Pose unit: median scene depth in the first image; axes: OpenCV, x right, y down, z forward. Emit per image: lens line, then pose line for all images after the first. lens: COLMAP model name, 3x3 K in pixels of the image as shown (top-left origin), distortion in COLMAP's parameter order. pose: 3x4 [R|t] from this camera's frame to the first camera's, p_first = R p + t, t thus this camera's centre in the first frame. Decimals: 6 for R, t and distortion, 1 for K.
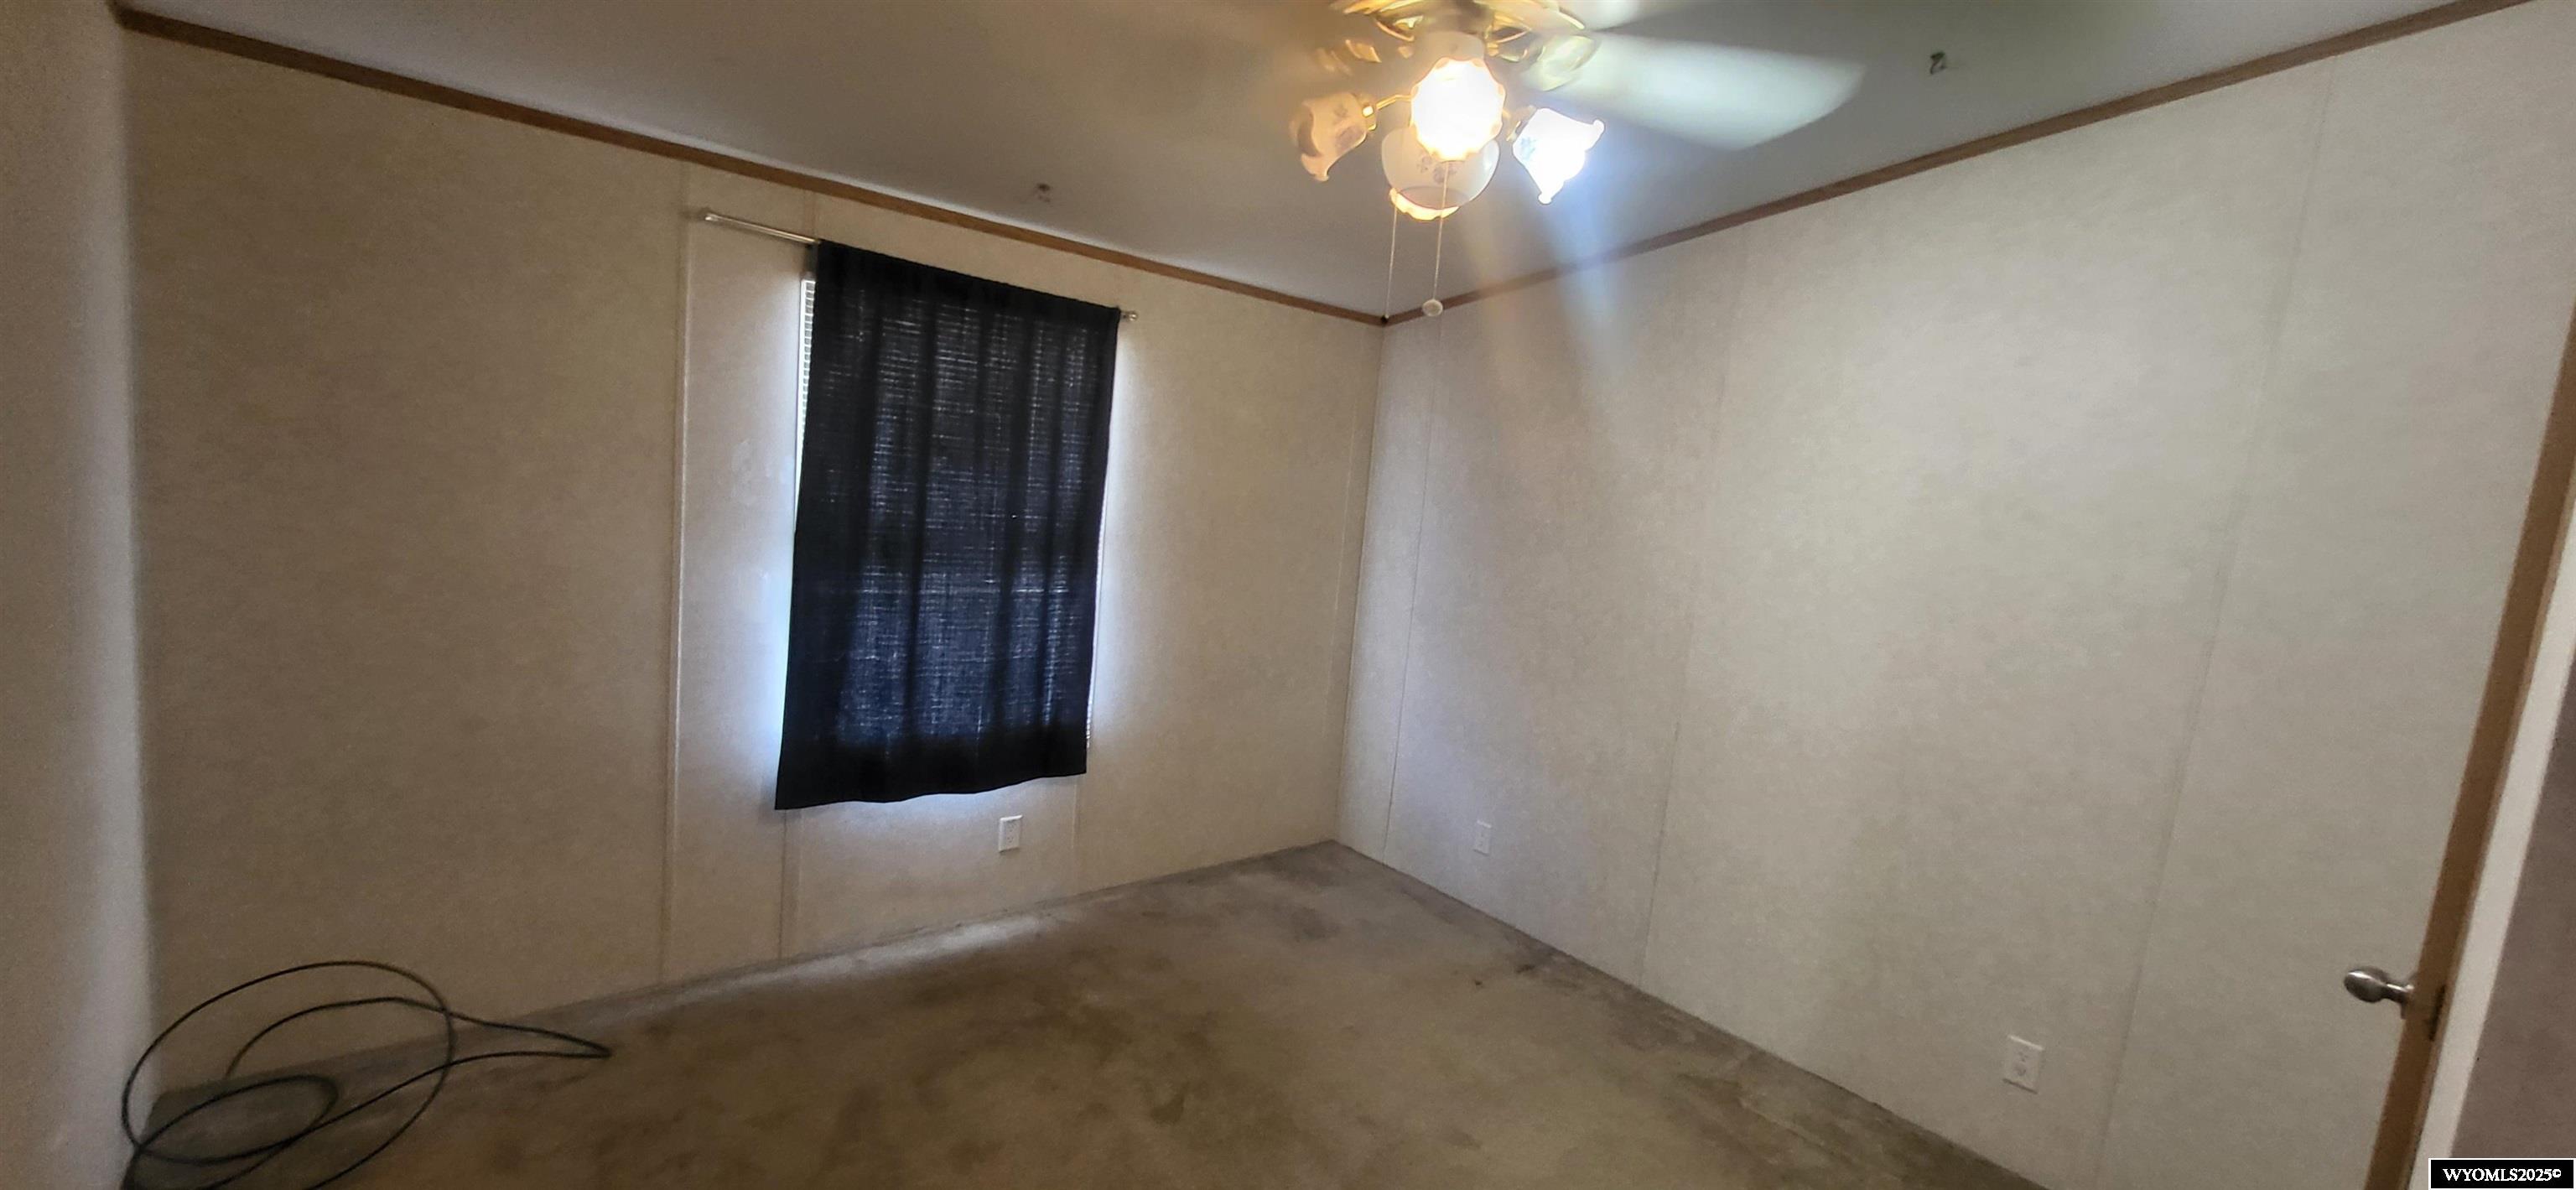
lens RADIAL K [[1017.7, 0, 1306.7], [0, 1017.7, 602.4], [0, 0, 1]] dist [-0.000699, 0.000325]
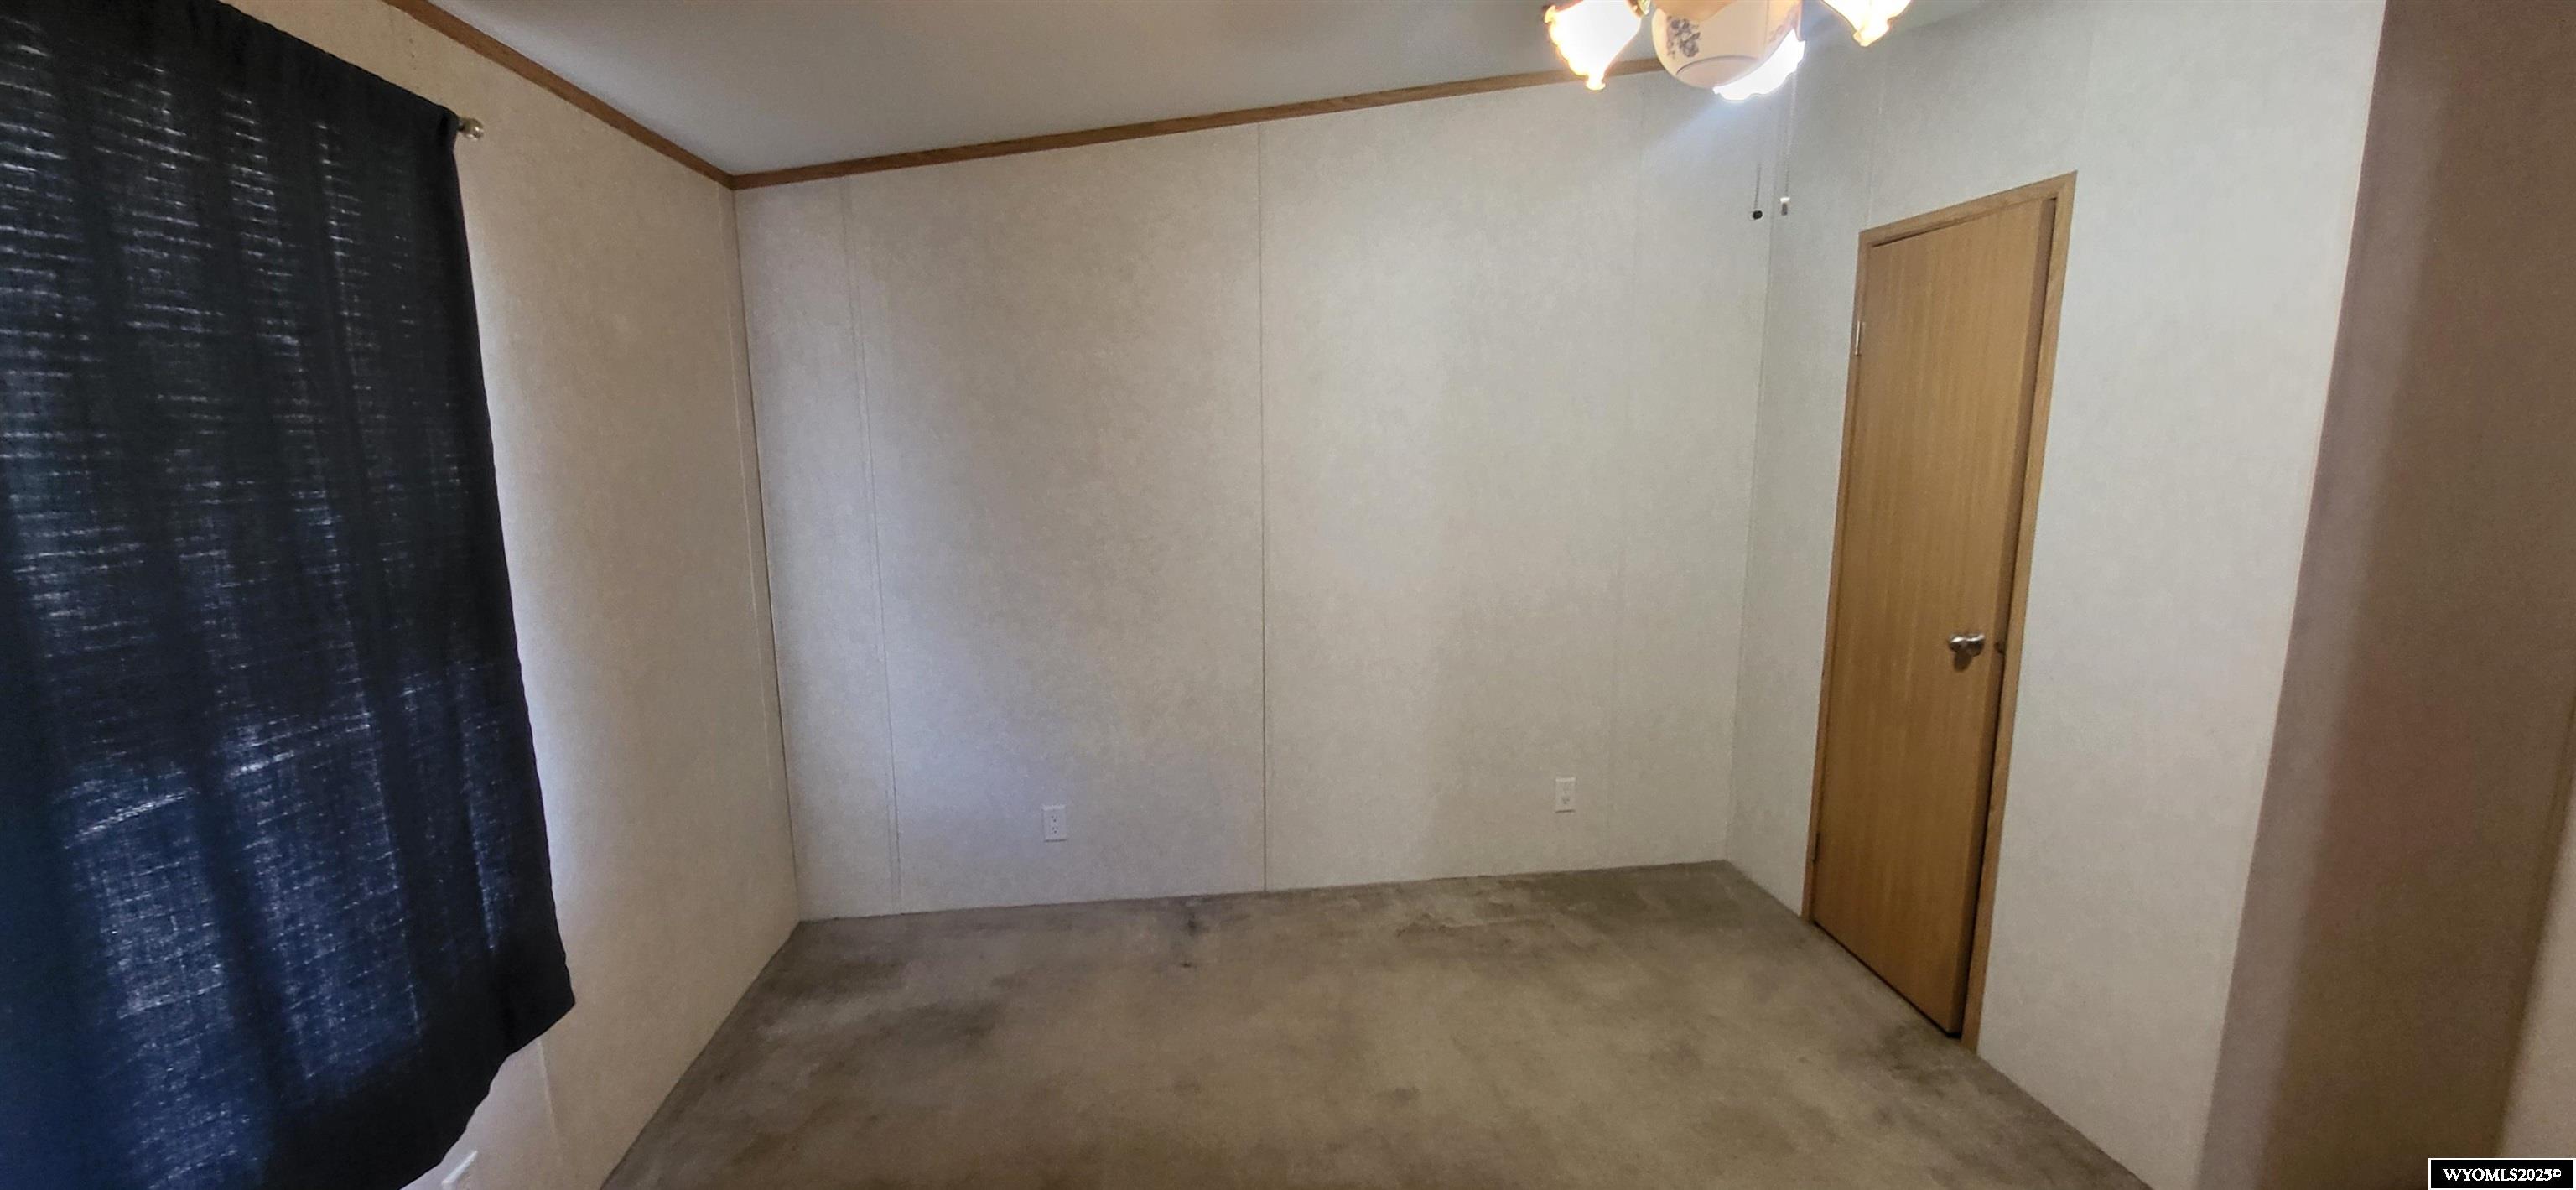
lens RADIAL K [[1017.7, 0, 1306.7], [0, 1017.7, 602.4], [0, 0, 1]] dist [-0.000699, 0.000325]
pose [[0.541851, -0.237186, 0.806312, -0.413485], [0.159602, 0.970935, 0.178357, -0.078879], [-0.825181, 0.032046, 0.563958, 0.385863]]
